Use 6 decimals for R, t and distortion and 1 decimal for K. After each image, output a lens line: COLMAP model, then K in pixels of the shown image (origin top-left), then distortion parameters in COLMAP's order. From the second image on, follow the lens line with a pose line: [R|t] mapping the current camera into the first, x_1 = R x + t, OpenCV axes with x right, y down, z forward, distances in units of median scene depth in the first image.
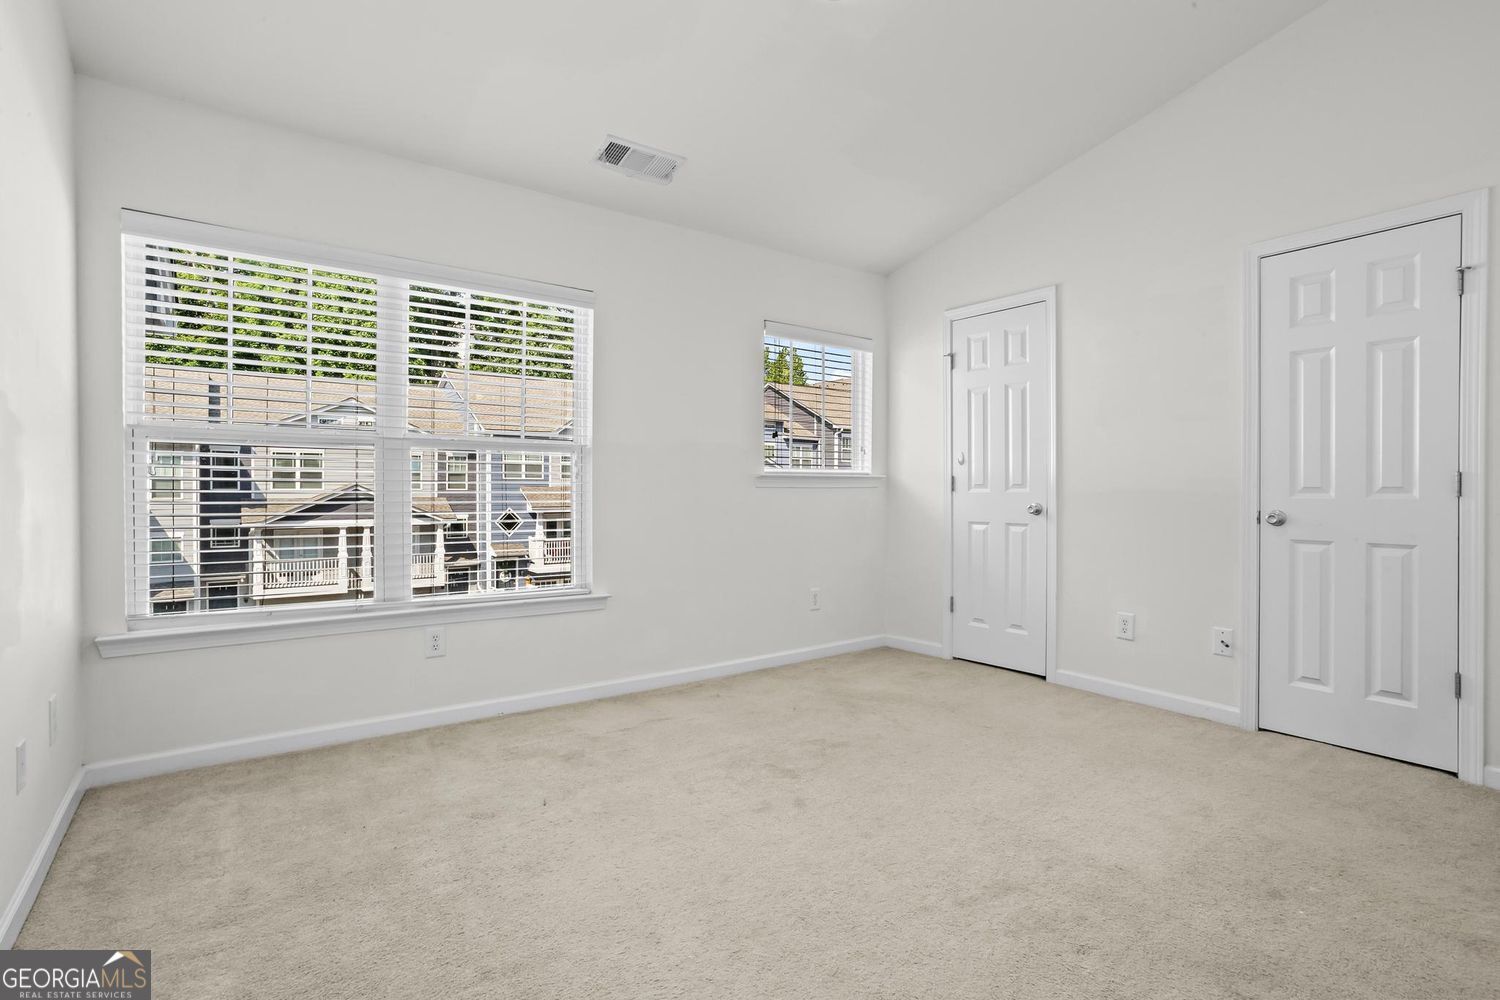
lens RADIAL K [[730.1, 0, 756.1], [0, 730.1, 503.3], [0, 0, 1]] dist [-0.045208, 0.025070]
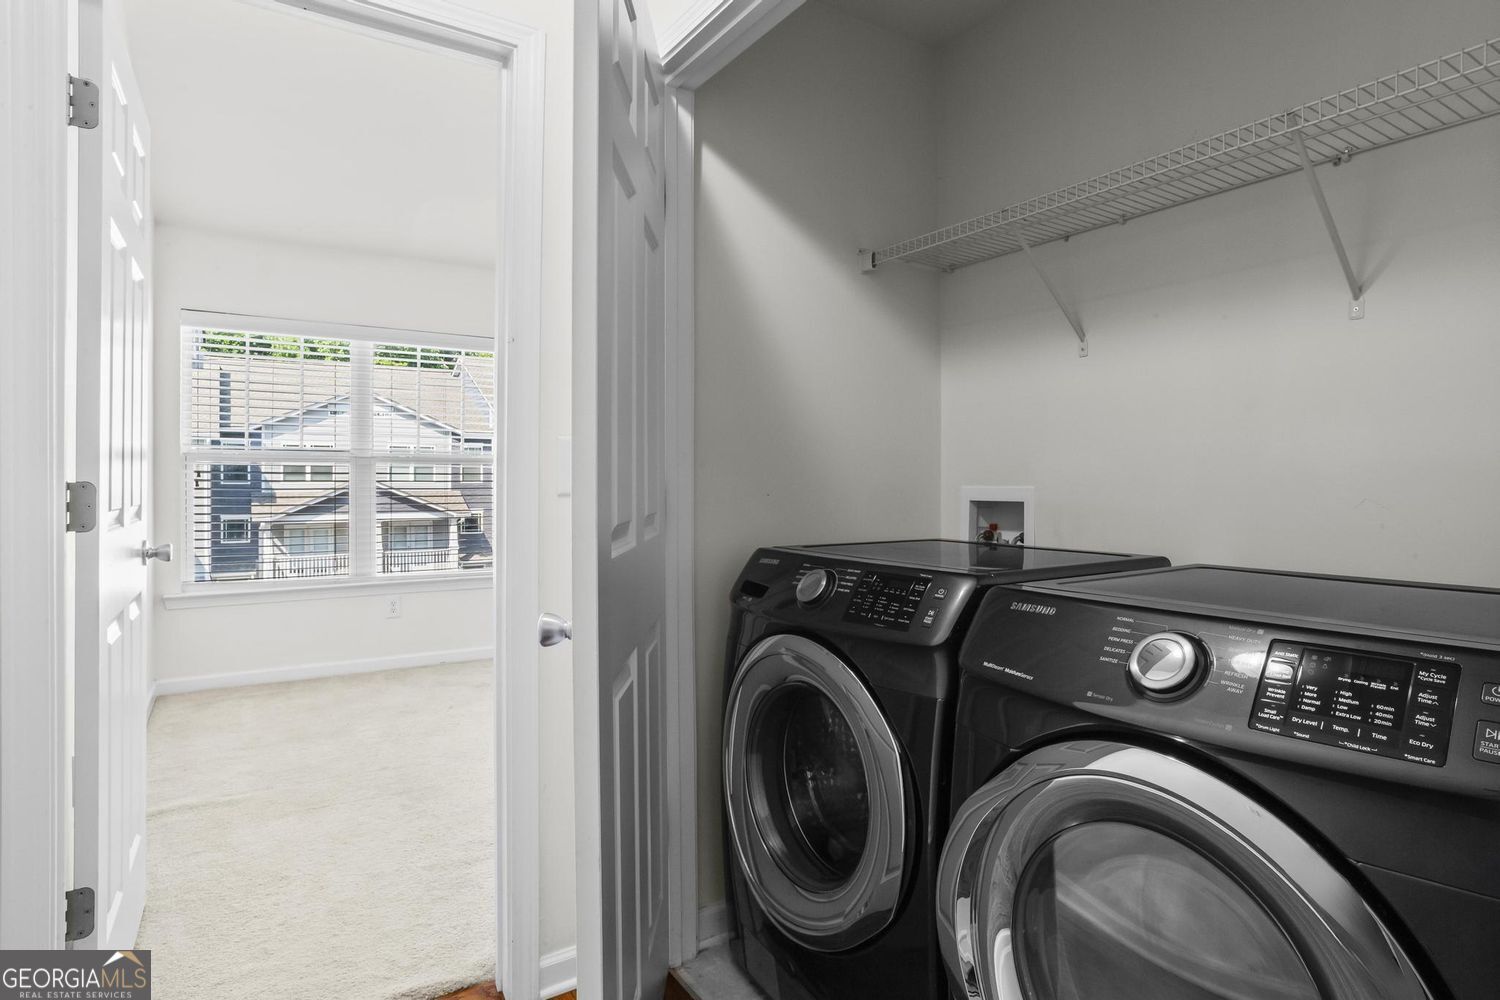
lens RADIAL K [[805.0, 0, 742.8], [0, 805.0, 484.7], [0, 0, 1]] dist [-0.042942, 0.027568]
pose [[0.997644, -0.007760, -0.068165, 0.314278], [0.007008, 0.999912, -0.011275, -0.013769], [0.068246, 0.010771, 0.997610, -0.447652]]
